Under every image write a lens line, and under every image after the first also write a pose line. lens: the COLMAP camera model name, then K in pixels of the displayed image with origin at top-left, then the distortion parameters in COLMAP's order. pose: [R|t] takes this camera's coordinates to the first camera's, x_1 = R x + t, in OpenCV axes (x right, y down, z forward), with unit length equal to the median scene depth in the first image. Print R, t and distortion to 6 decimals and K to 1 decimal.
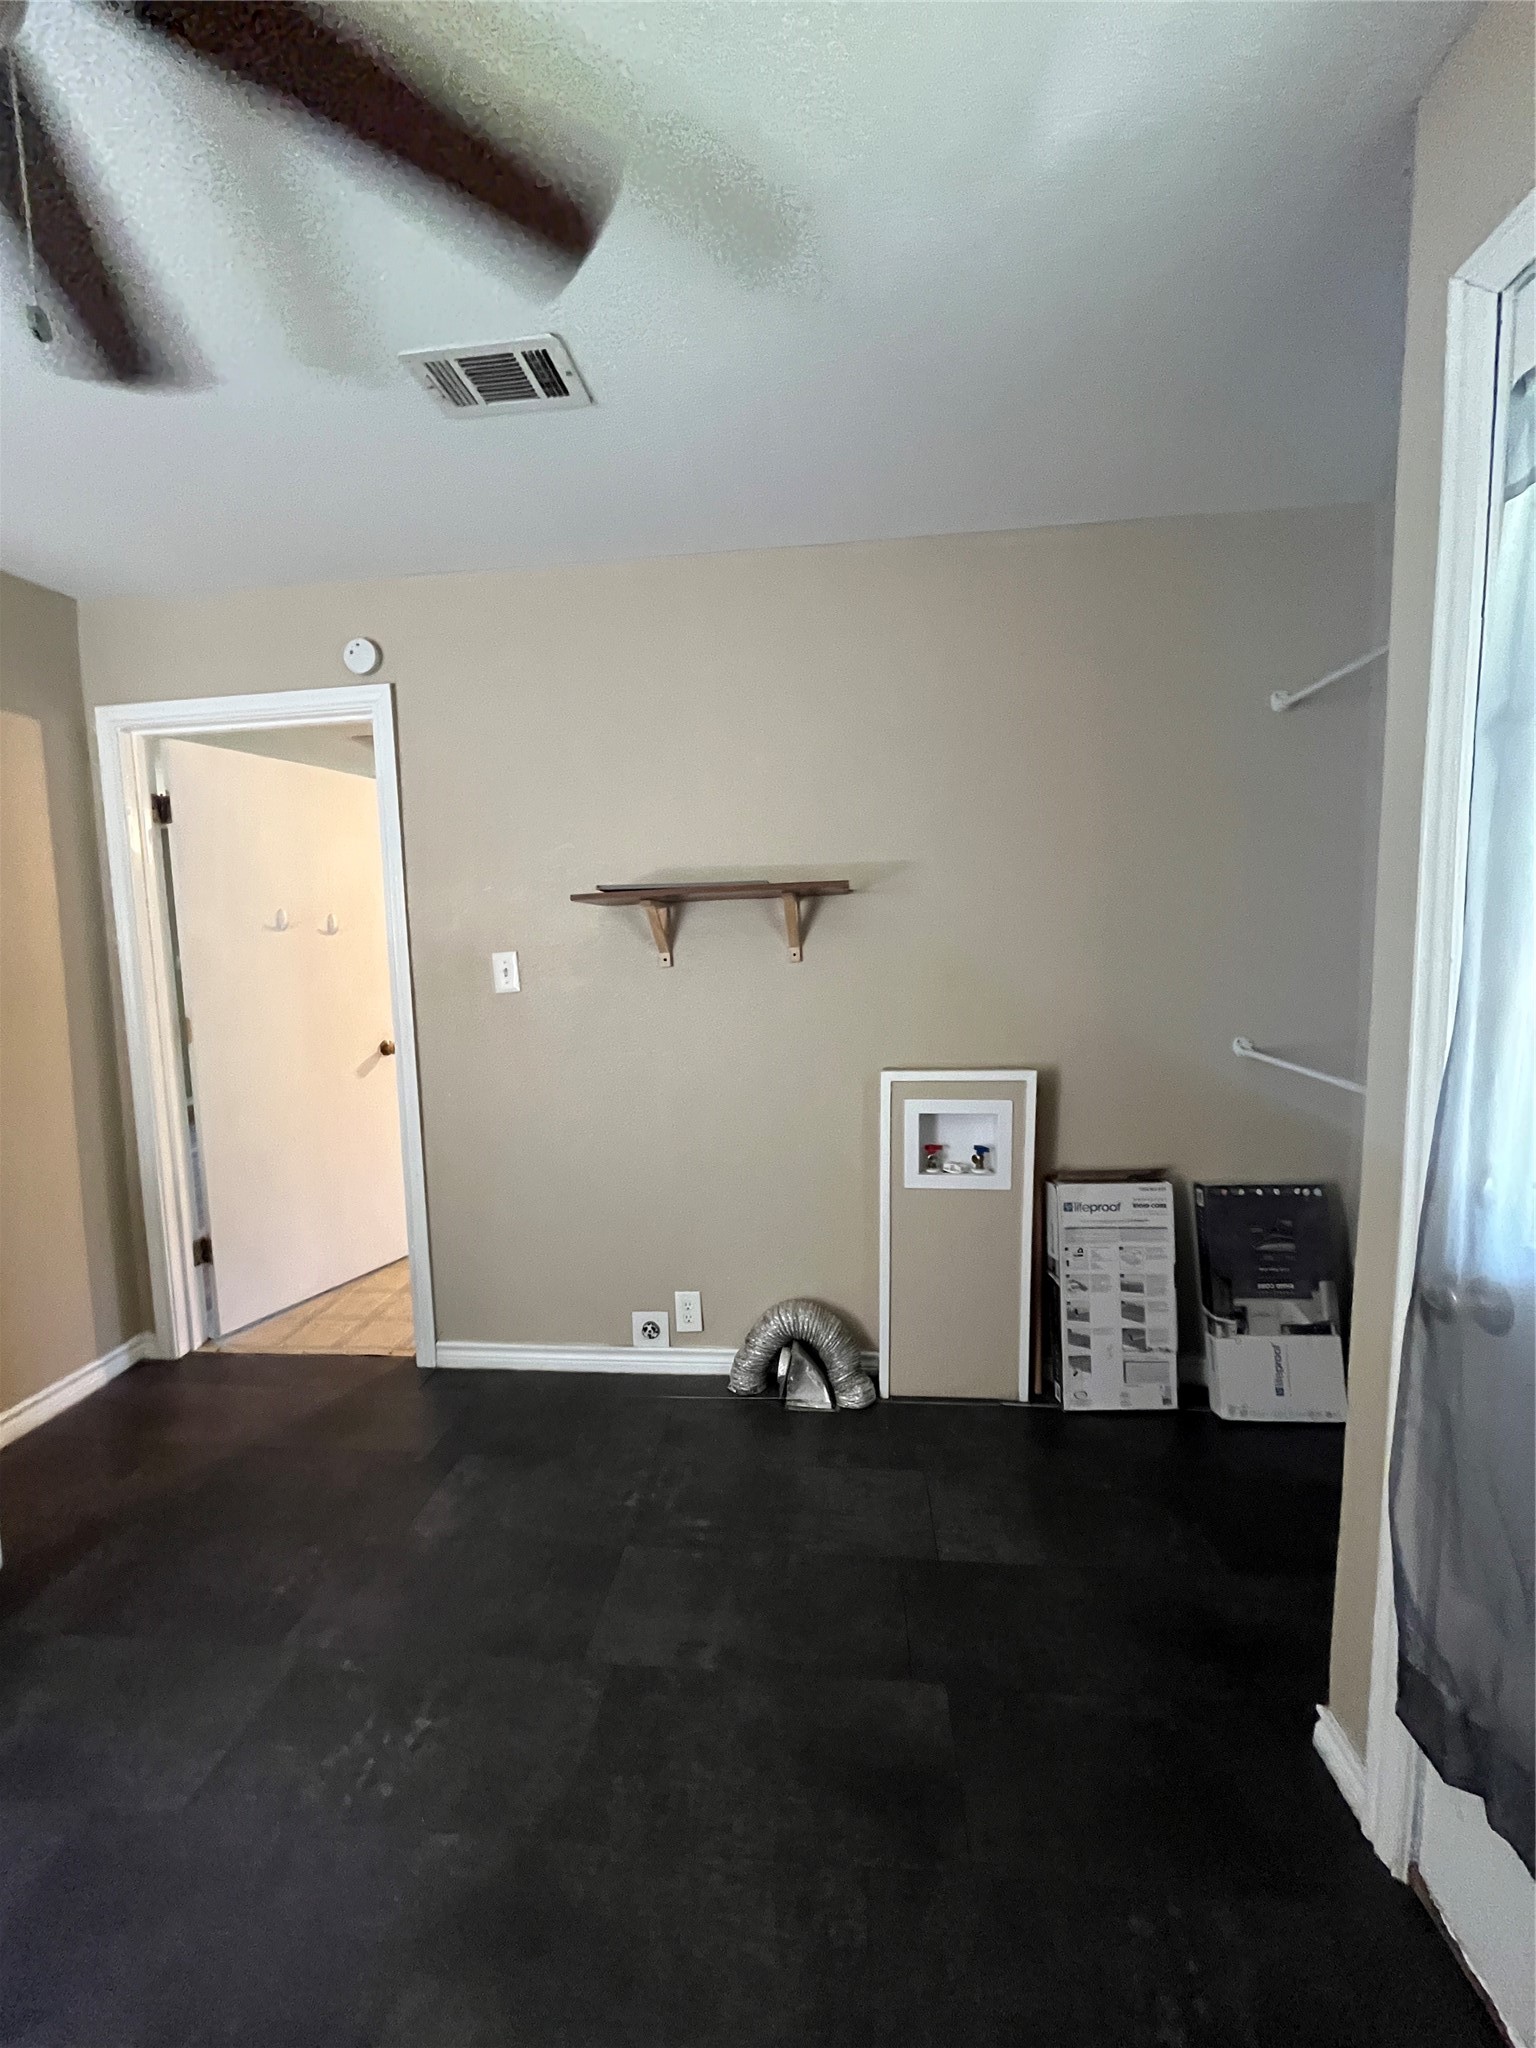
lens RADIAL K [[828.7, 0, 768.0], [0, 828.7, 1024.0], [0, 0, 1]] dist [-0.000795, -0.000826]
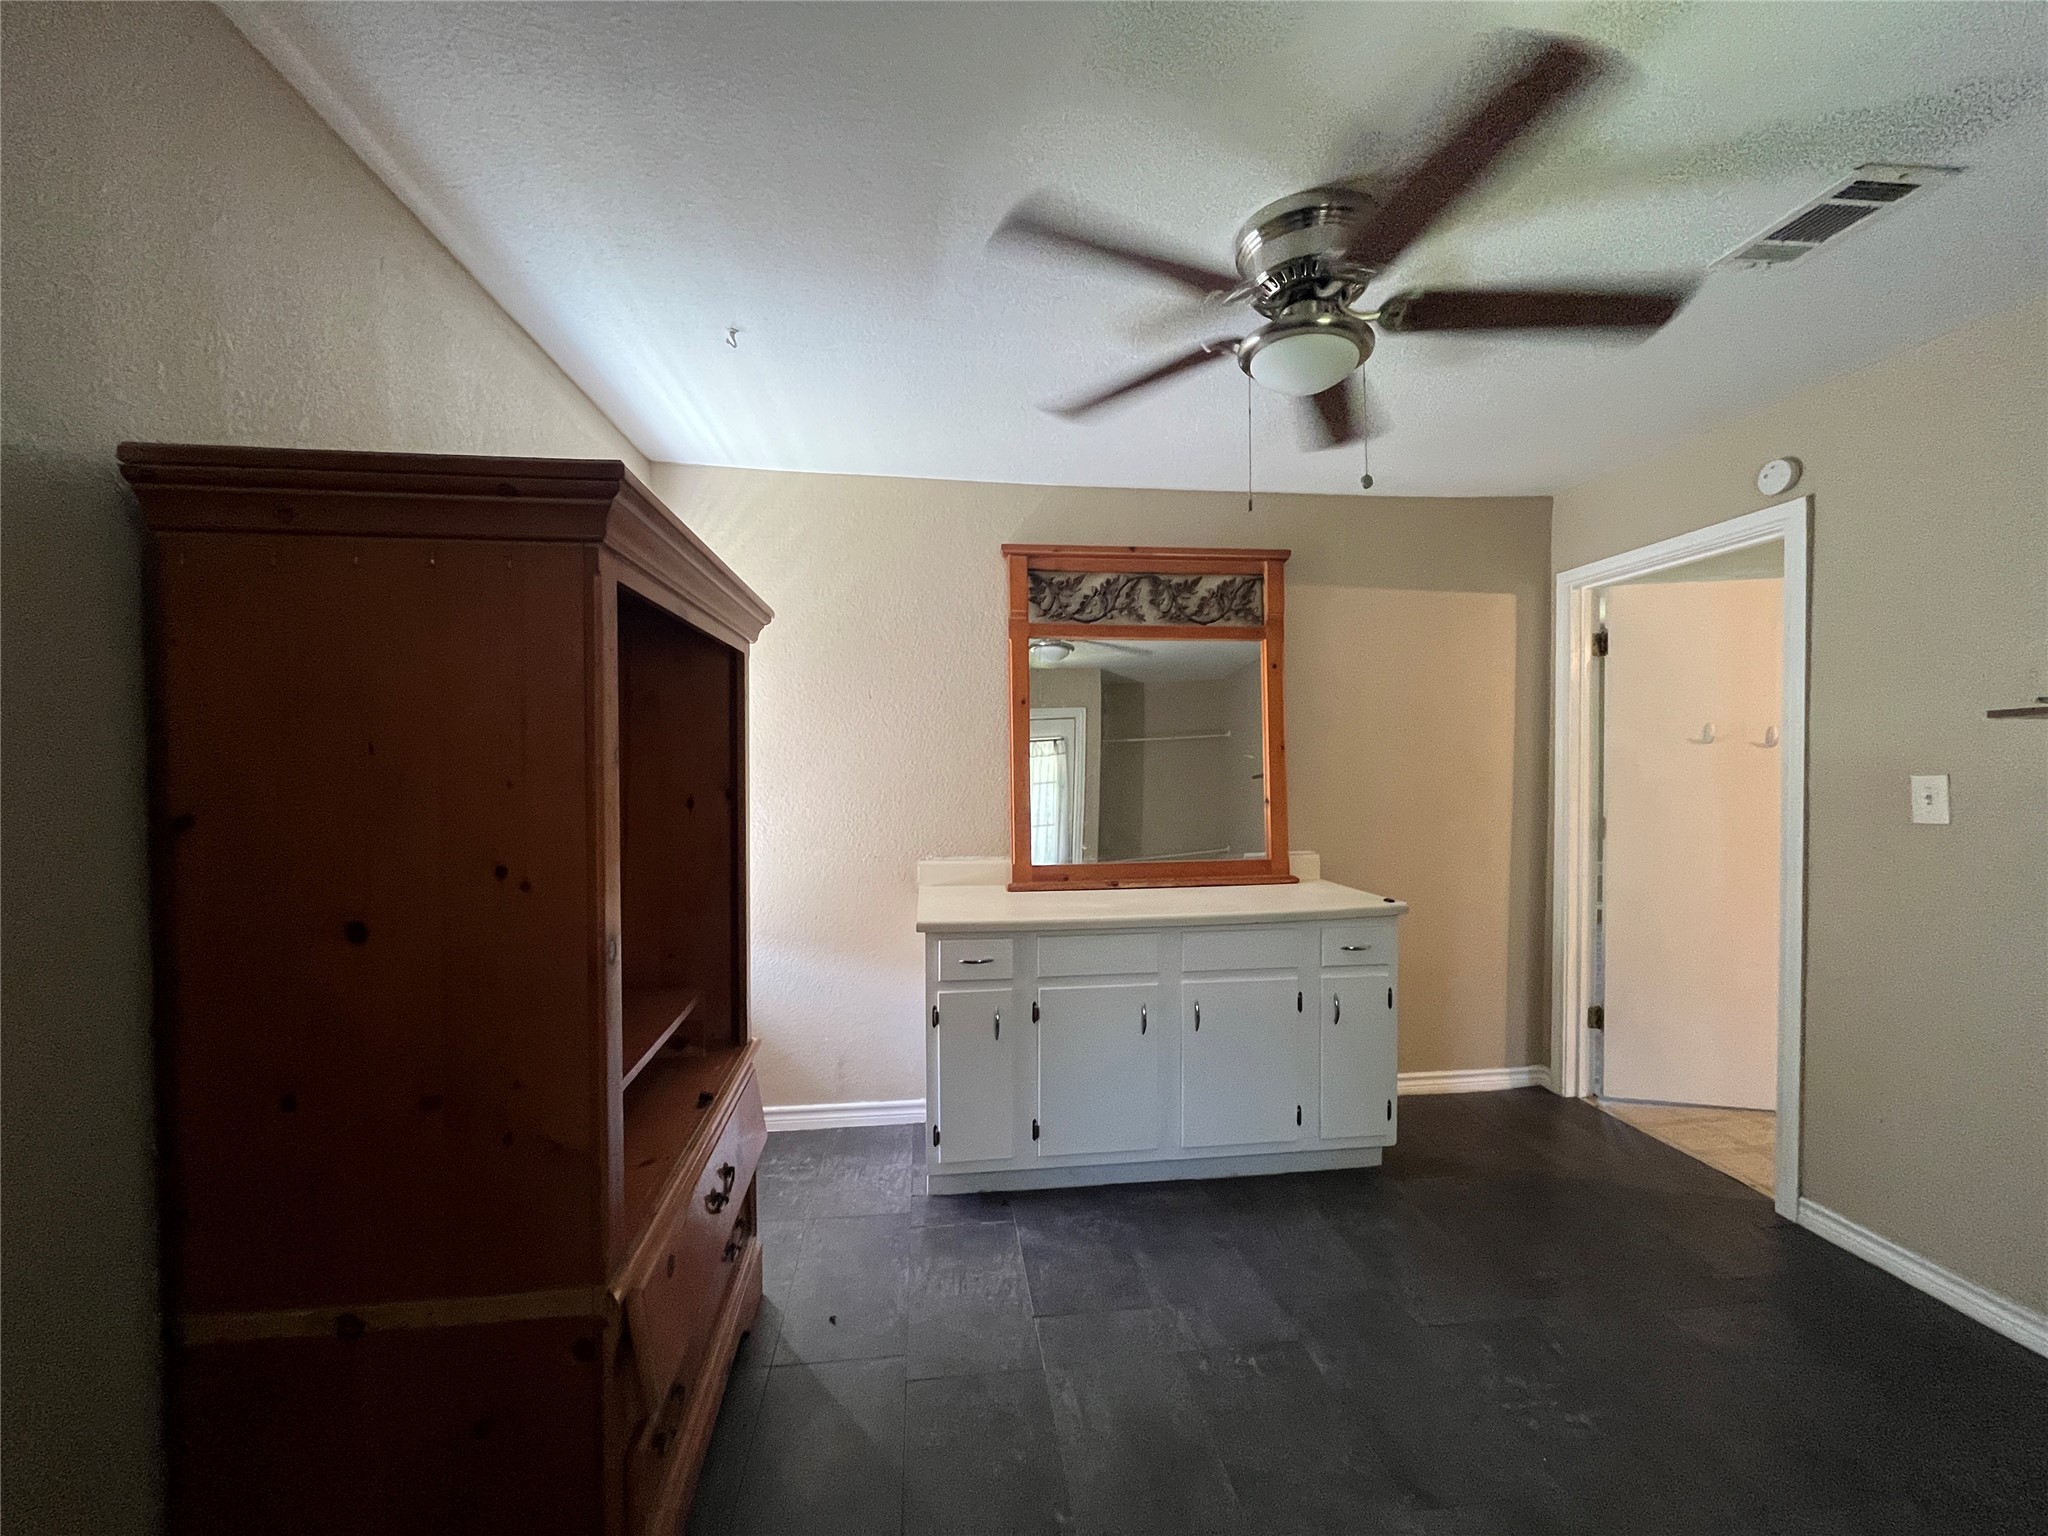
lens RADIAL K [[828.7, 0, 1024.0], [0, 828.7, 768.0], [0, 0, 1]] dist [-0.000795, -0.000826]
pose [[0.212155, 0.038397, -0.976481, 0.288575], [-0.098771, 0.994953, 0.017664, -0.016997], [0.972232, 0.092701, 0.214877, -0.070016]]
